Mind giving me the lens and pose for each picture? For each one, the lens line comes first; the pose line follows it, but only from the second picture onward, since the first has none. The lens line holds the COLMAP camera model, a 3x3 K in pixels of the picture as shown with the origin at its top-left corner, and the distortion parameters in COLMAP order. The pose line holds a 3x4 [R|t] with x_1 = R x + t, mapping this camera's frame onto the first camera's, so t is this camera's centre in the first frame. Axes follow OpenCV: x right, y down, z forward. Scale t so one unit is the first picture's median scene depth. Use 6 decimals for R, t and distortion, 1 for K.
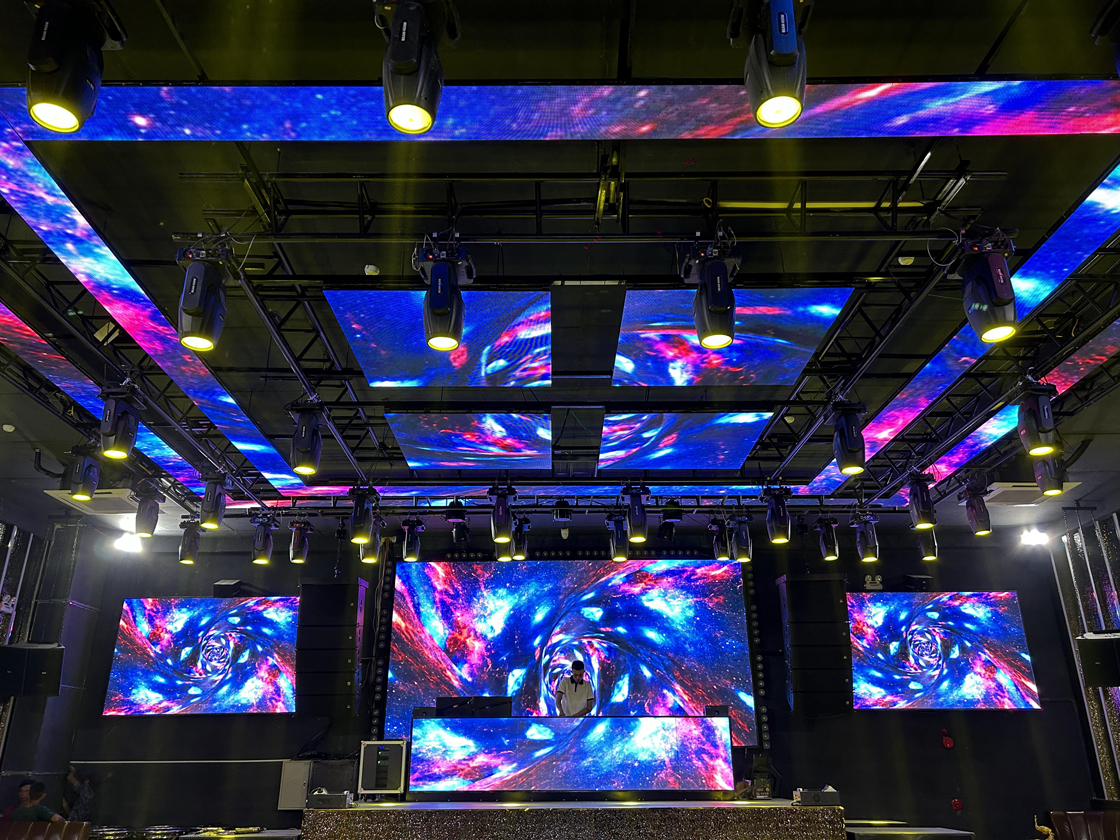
lens RADIAL K [[834.7, 0, 557.1], [0, 834.7, 428.2], [0, 0, 1]] dist [0.070656, -0.075476]
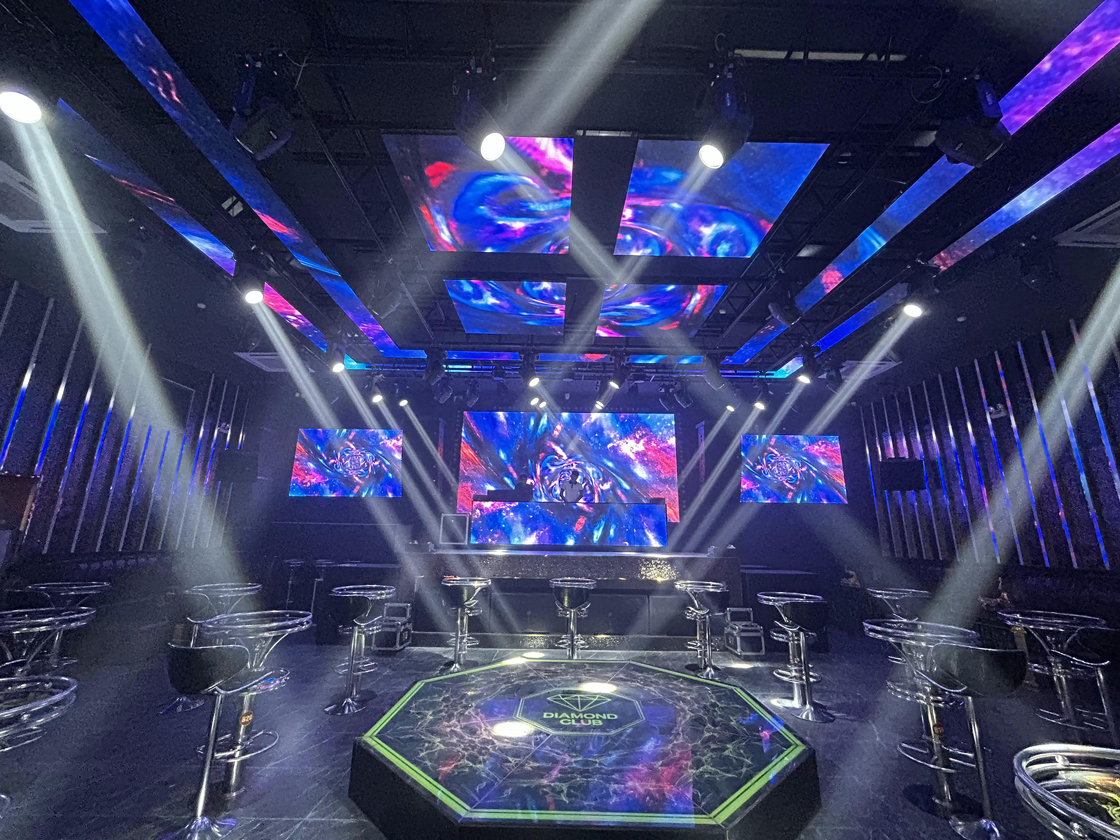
lens RADIAL K [[454.6, 0, 560.0], [0, 454.6, 418.6], [0, 0, 1]] dist [0.001993, 0.000715]
pose [[0.999754, 0.021713, 0.004509, -0.010951], [-0.022118, 0.991006, 0.131980, 0.070813], [-0.001602, -0.132047, 0.991242, 0.158621]]
